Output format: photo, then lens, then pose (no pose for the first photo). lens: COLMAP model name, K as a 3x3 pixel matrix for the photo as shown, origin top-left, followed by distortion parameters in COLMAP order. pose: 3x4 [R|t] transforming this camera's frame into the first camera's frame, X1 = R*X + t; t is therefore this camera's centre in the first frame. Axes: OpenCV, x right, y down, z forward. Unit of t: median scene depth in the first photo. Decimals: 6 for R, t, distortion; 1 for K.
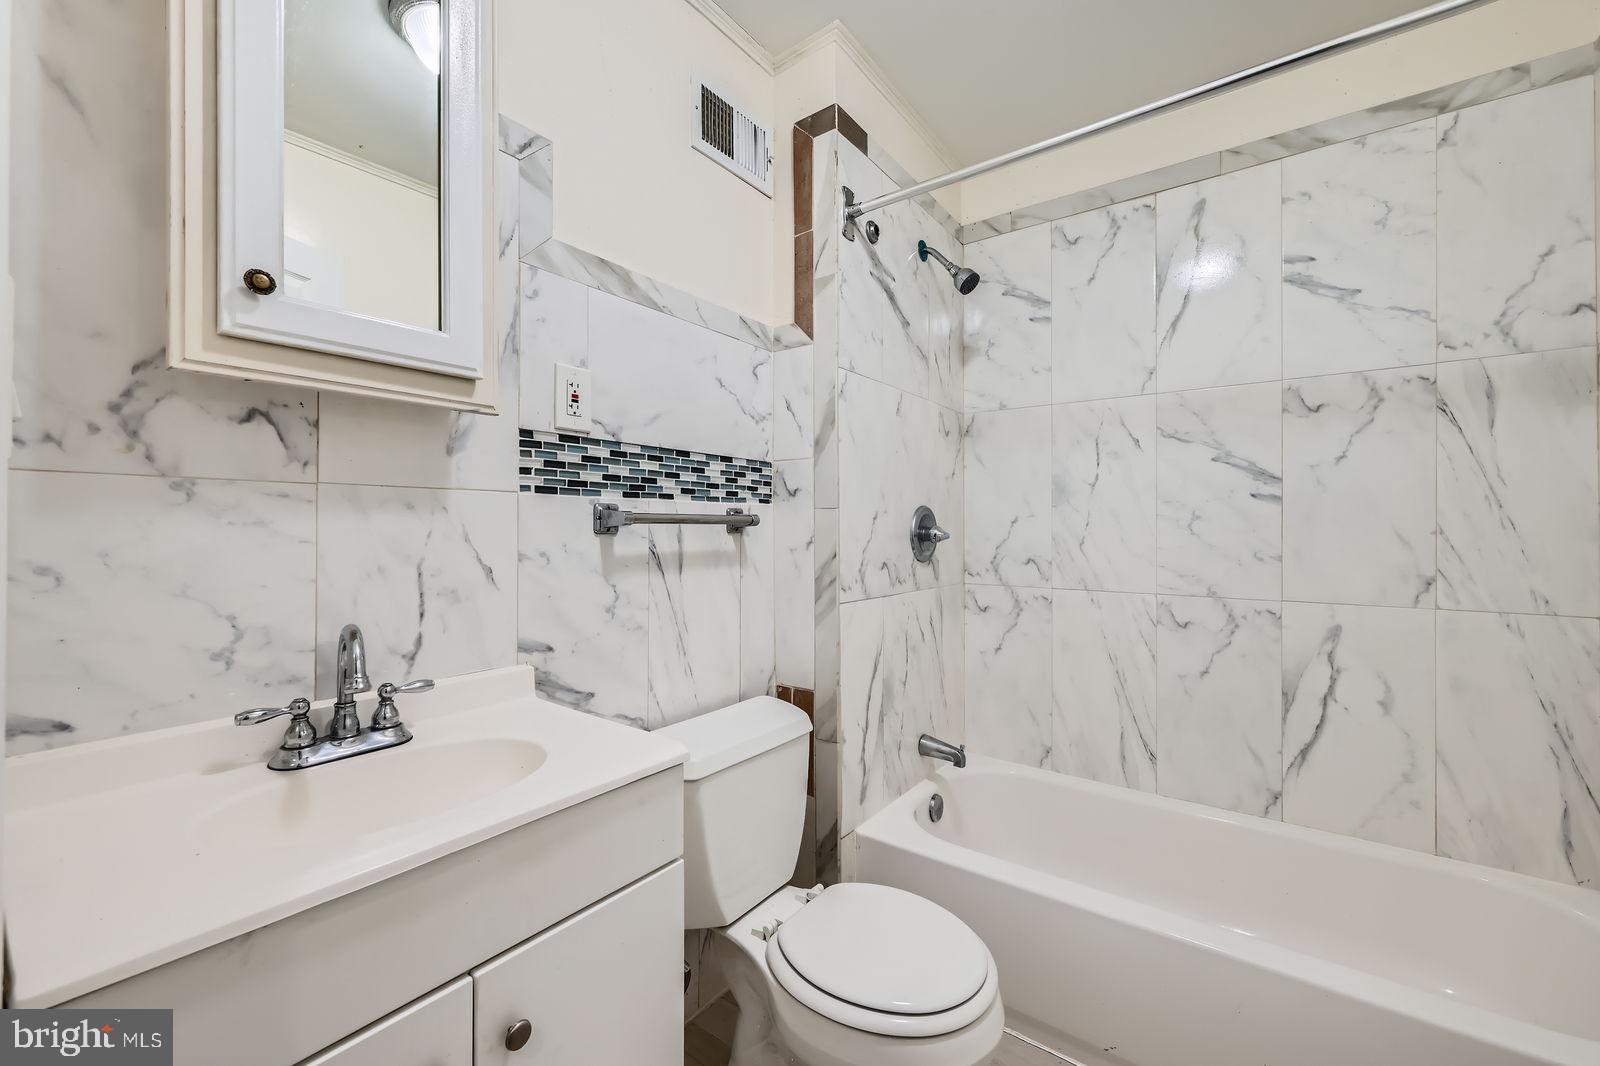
lens RADIAL K [[645.2, 0, 800.9], [0, 645.2, 531.1], [0, 0, 1]] dist [-0.000122, -0.000086]
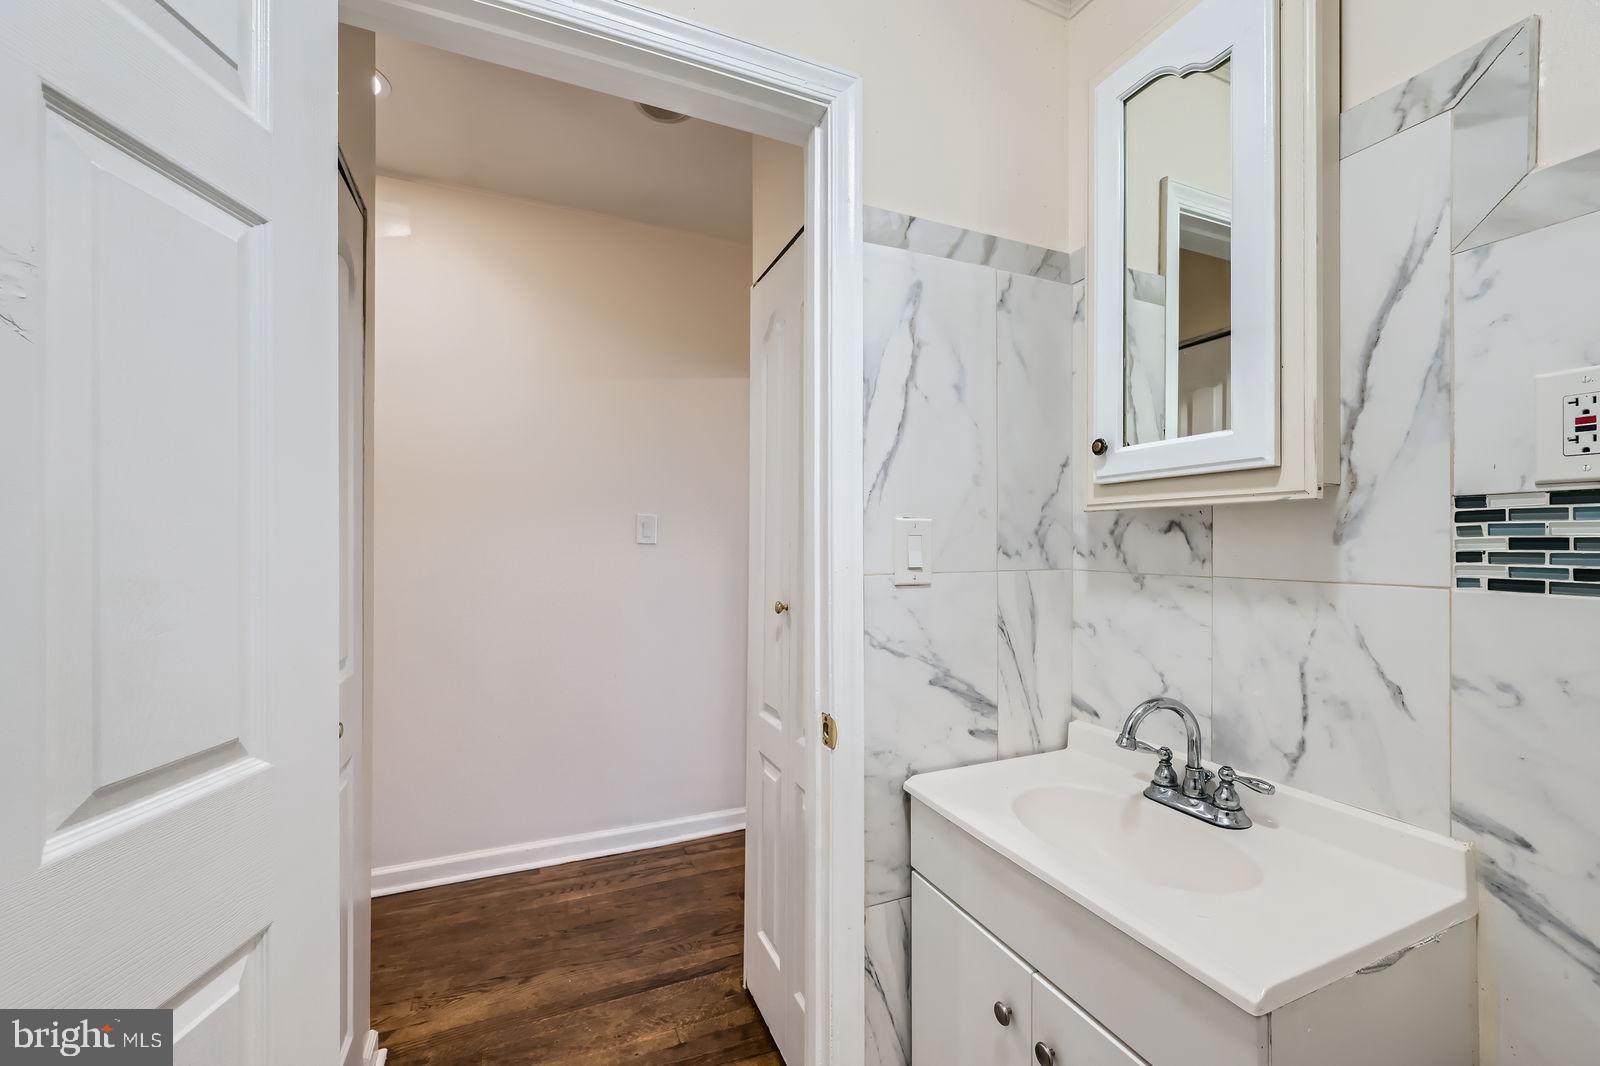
lens RADIAL K [[645.1, 0, 798.3], [0, 645.1, 552.2], [0, 0, 1]] dist [0.000066, -0.000004]
pose [[-0.498697, 0.008260, -0.866737, 0.482871], [-0.009800, 0.999837, 0.015167, -0.097285], [0.866721, 0.016058, -0.498535, 0.697827]]
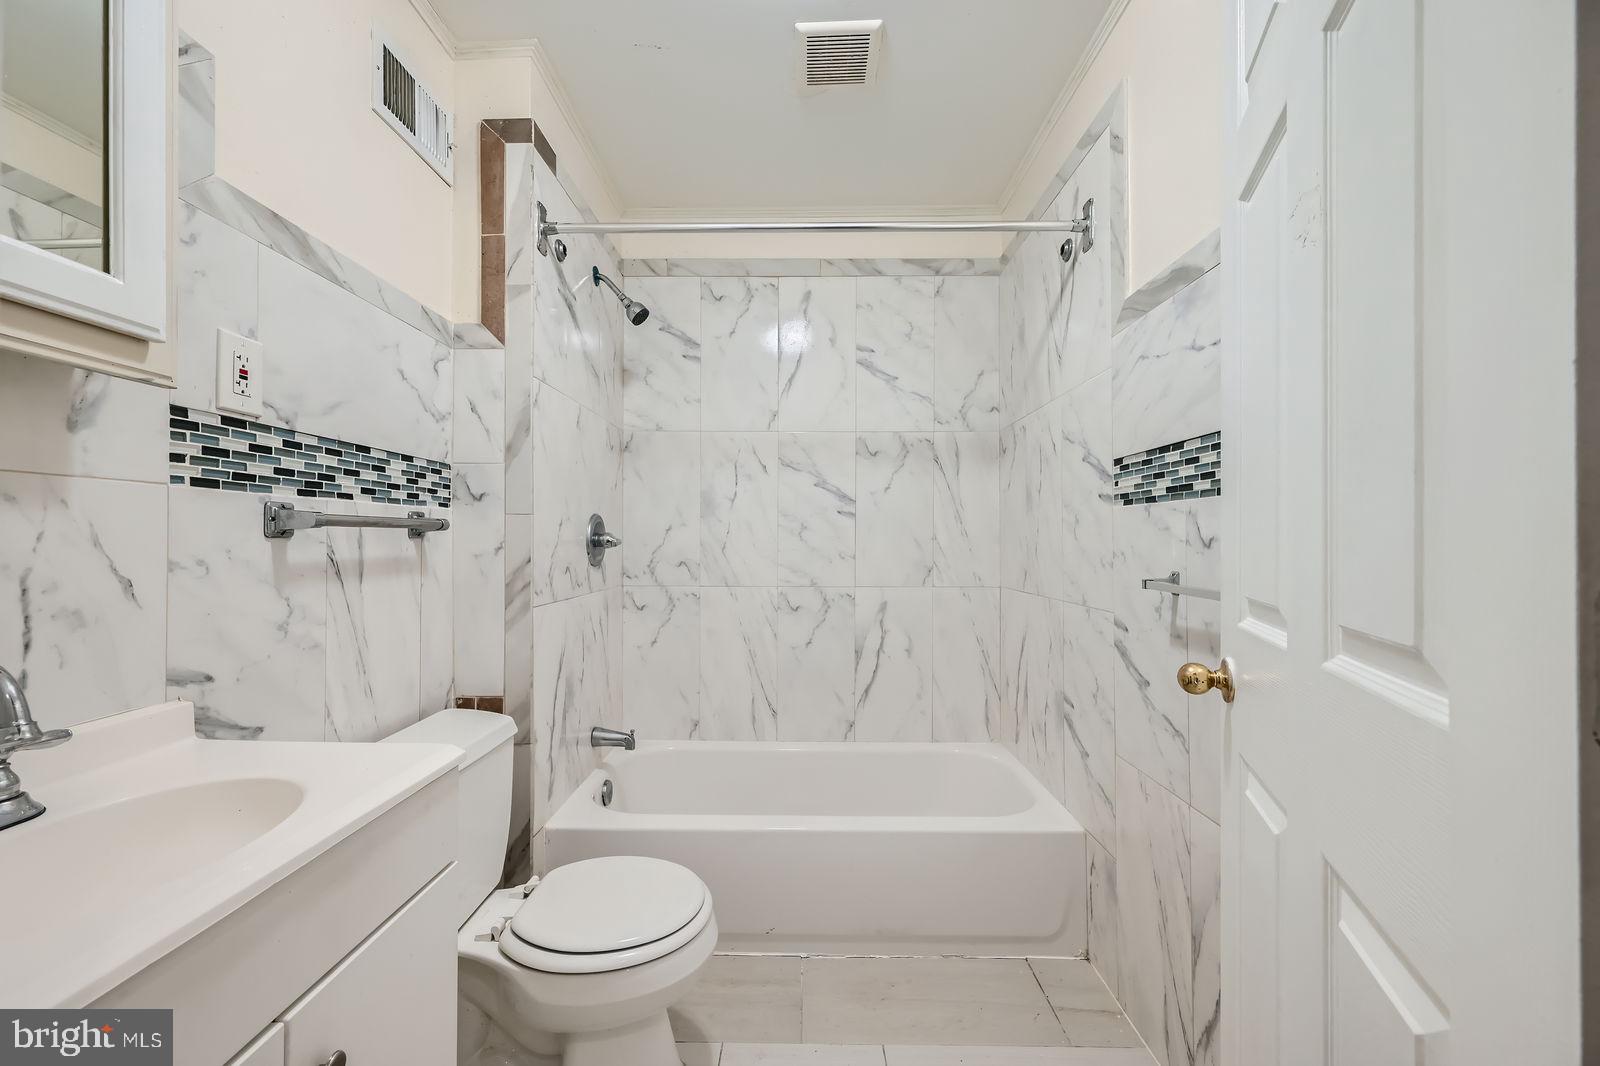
lens RADIAL K [[630.5, 0, 801.5], [0, 630.5, 542.8], [0, 0, 1]] dist [0.000407, 0.000039]
pose [[0.808360, -0.002726, 0.588682, -0.251245], [0.000750, 0.999993, 0.003602, 0.008985], [-0.588688, -0.002470, 0.808356, -0.081714]]
